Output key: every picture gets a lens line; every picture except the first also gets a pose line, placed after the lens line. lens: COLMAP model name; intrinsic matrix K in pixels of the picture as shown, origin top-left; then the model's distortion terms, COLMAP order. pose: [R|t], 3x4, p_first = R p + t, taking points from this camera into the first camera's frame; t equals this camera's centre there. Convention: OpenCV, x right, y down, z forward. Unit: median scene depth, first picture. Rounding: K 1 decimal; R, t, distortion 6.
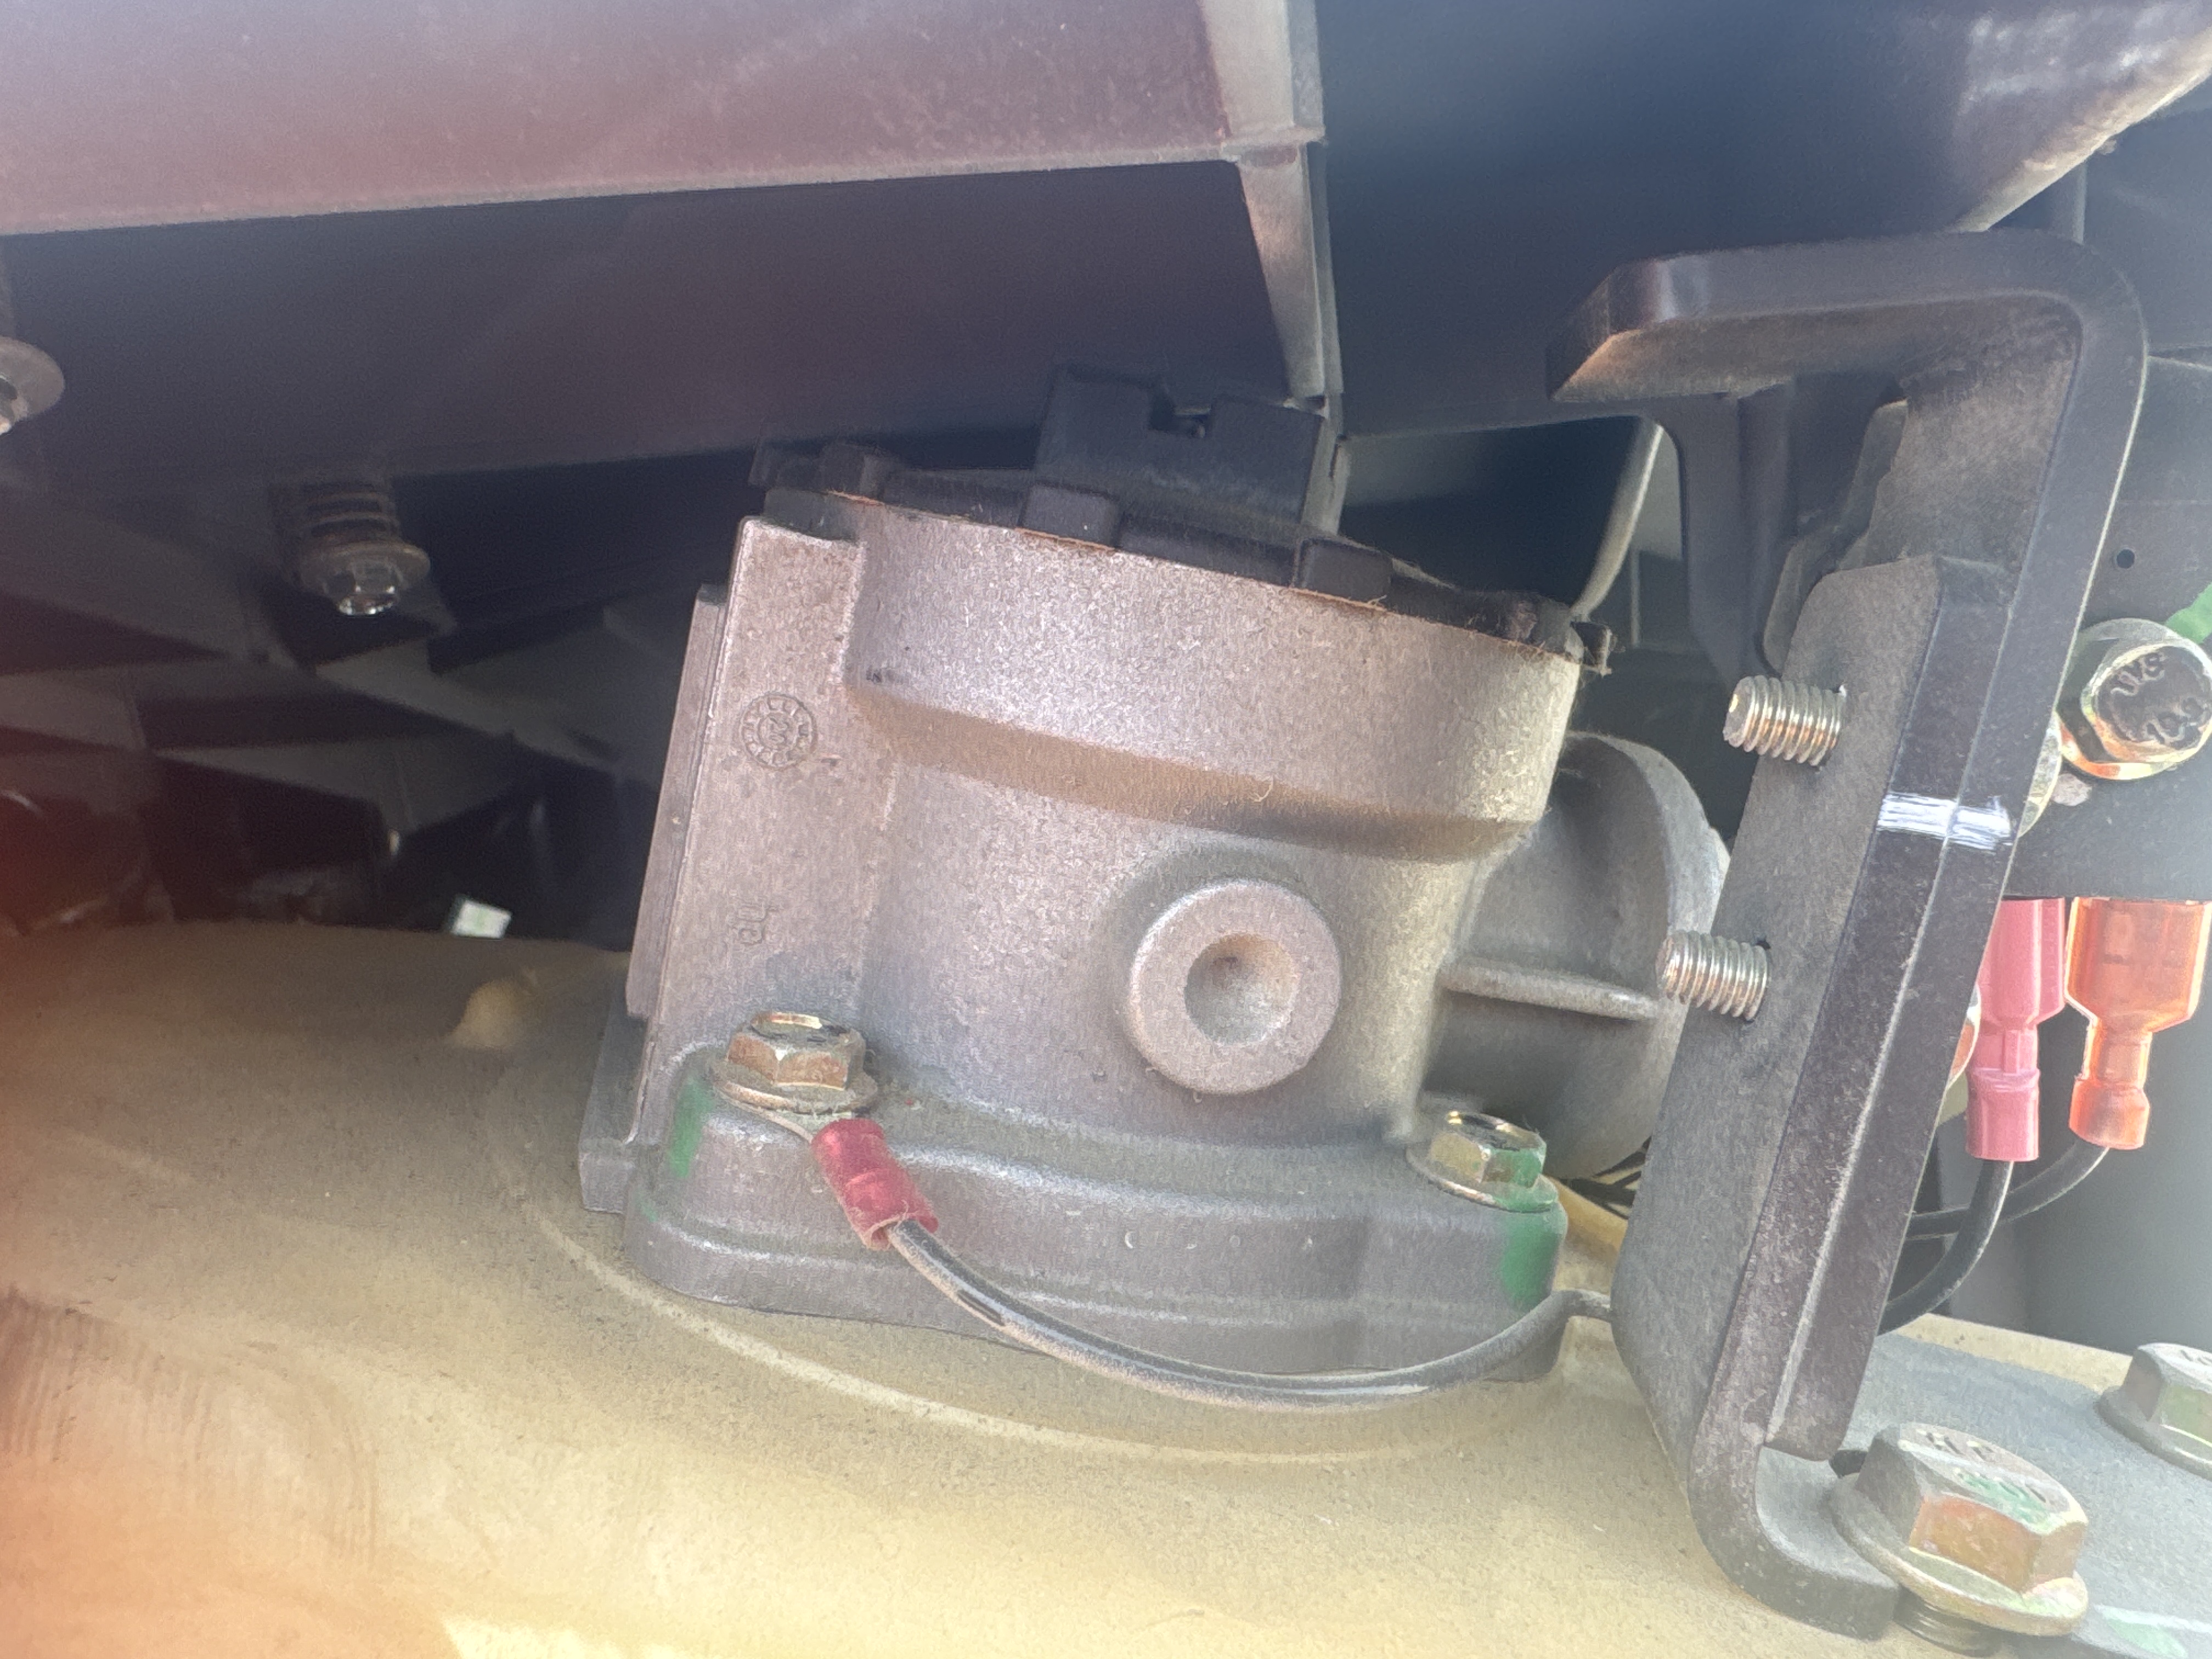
lens RADIAL K [[1612.8, 0, 1106.0], [0, 1612.8, 829.5], [0, 0, 1]] dist [-0.002334, 0.001428]
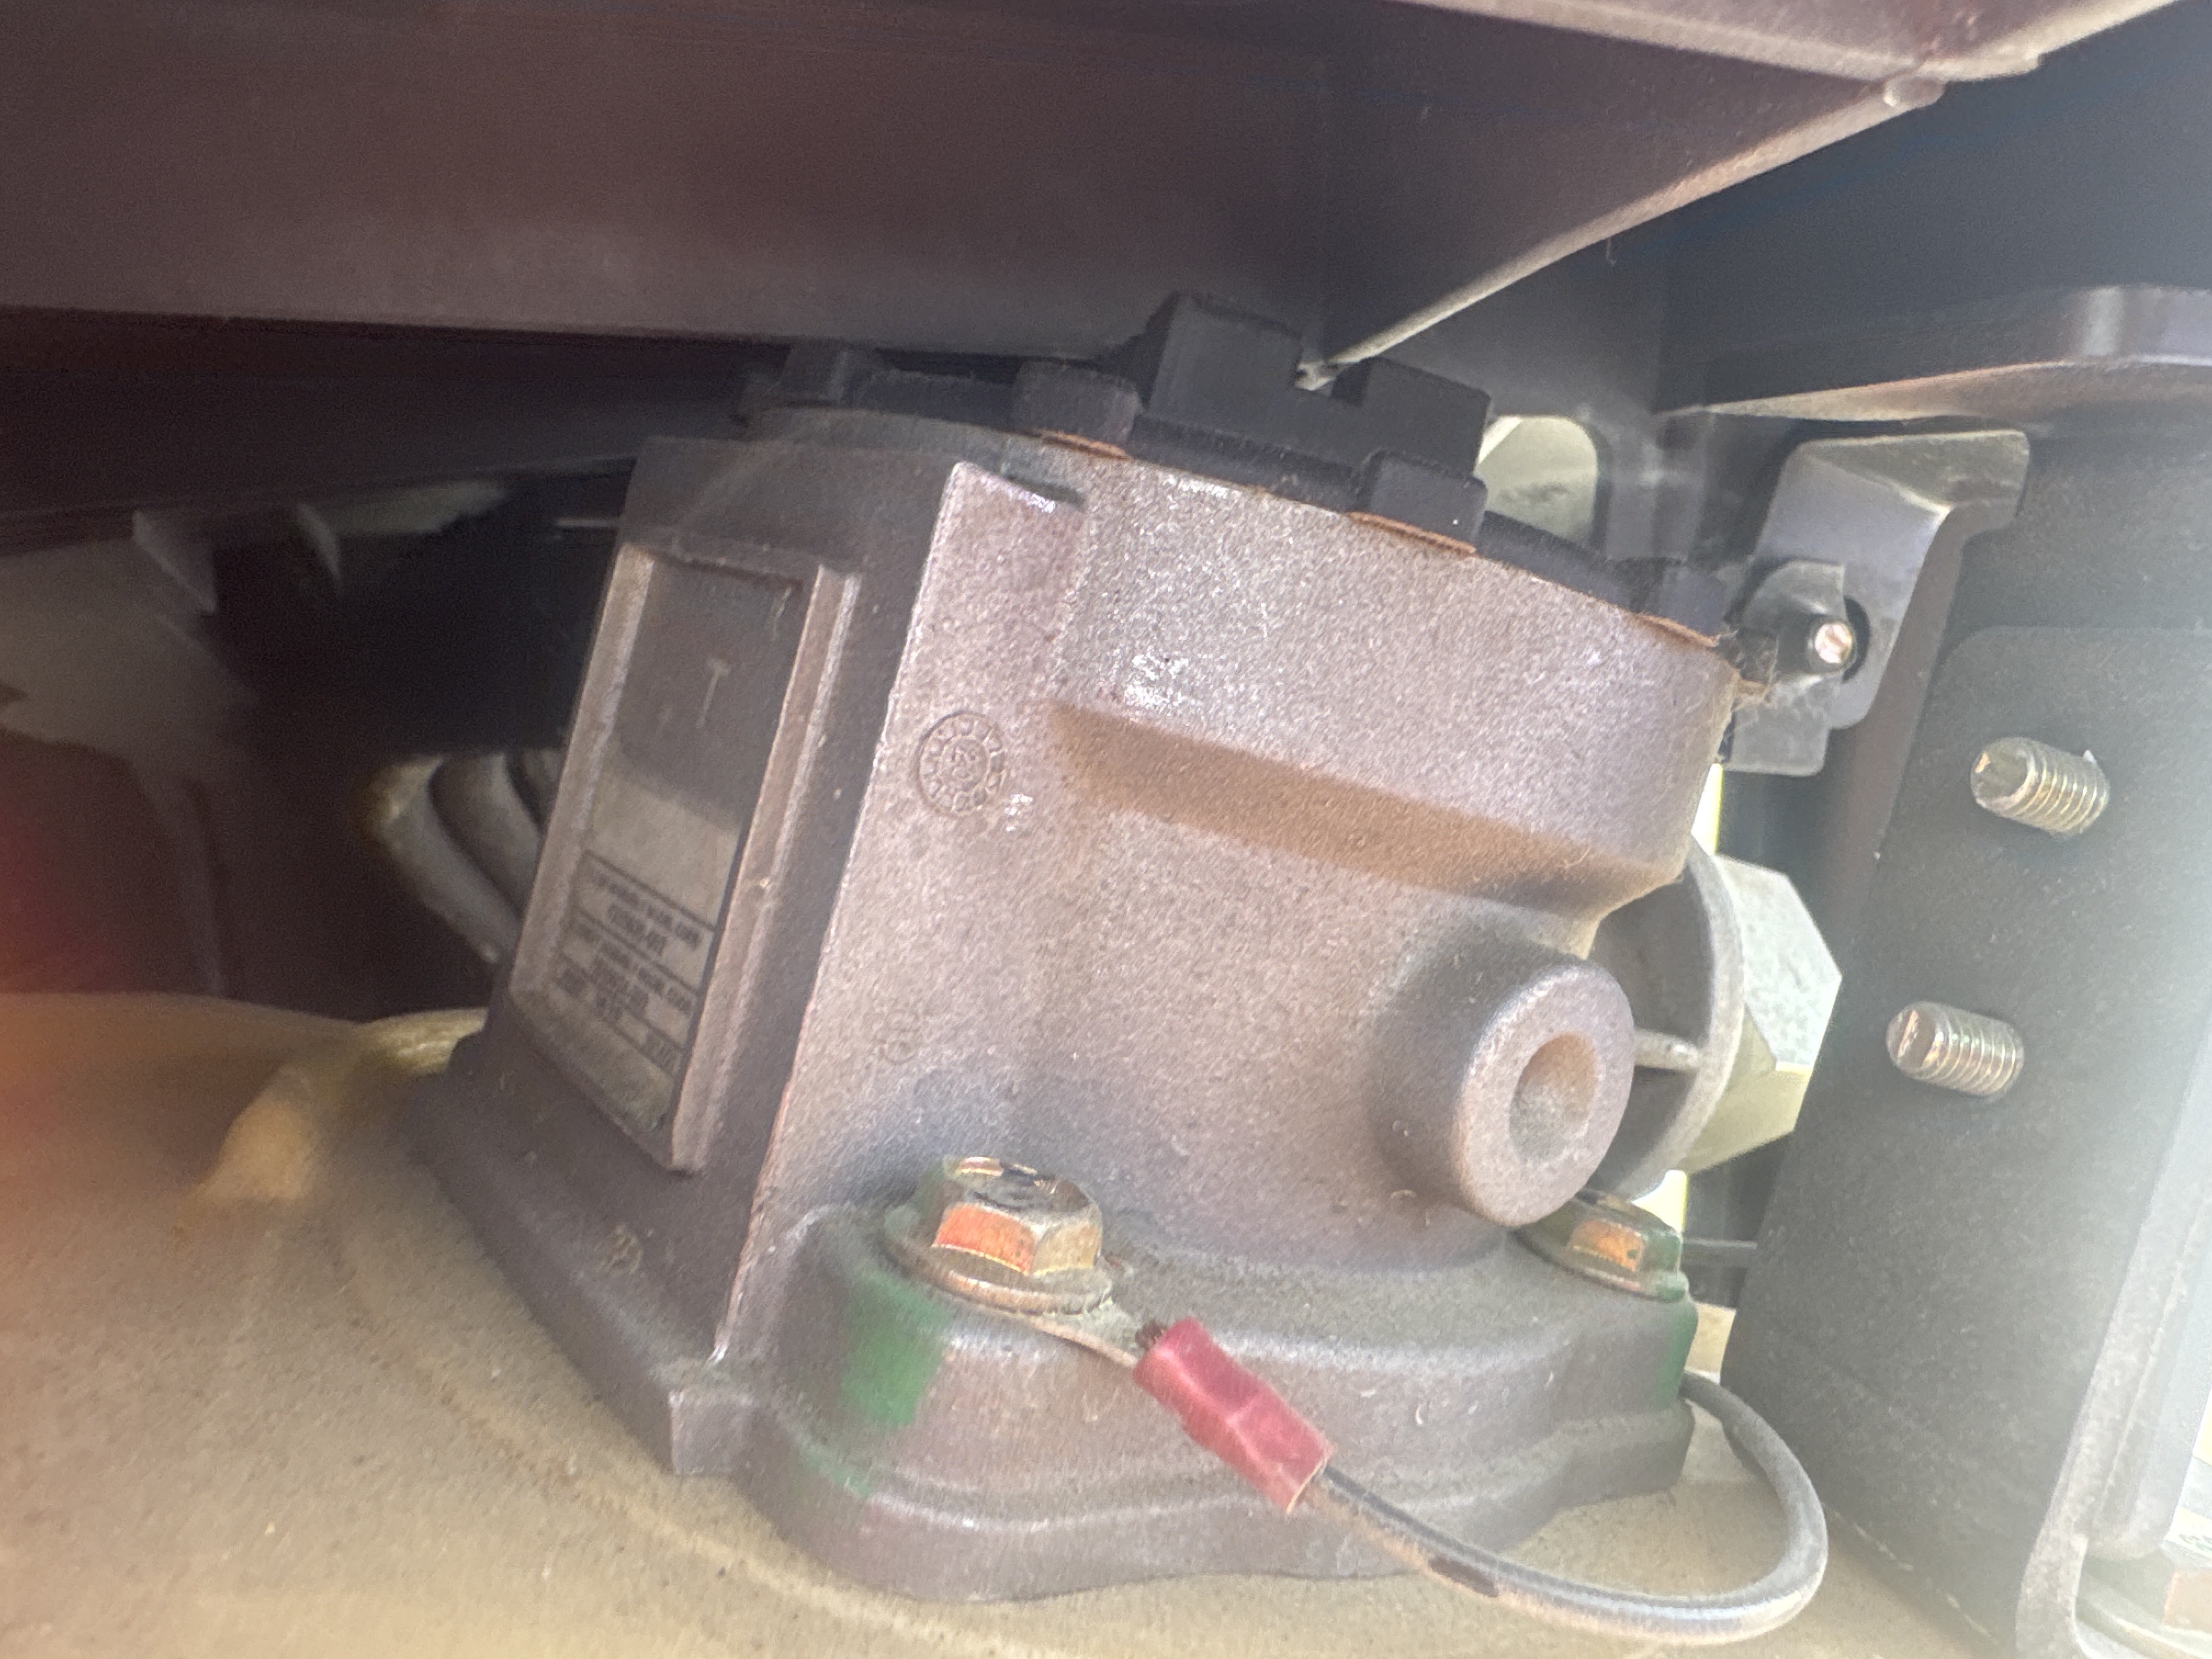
lens RADIAL K [[1612.8, 0, 1106.0], [0, 1612.8, 829.5], [0, 0, 1]] dist [-0.002334, 0.001428]
pose [[0.908844, 0.004102, 0.417116, -0.450046], [-0.019806, 0.999248, 0.033327, -0.058294], [-0.416665, -0.038551, 0.908242, 0.338202]]
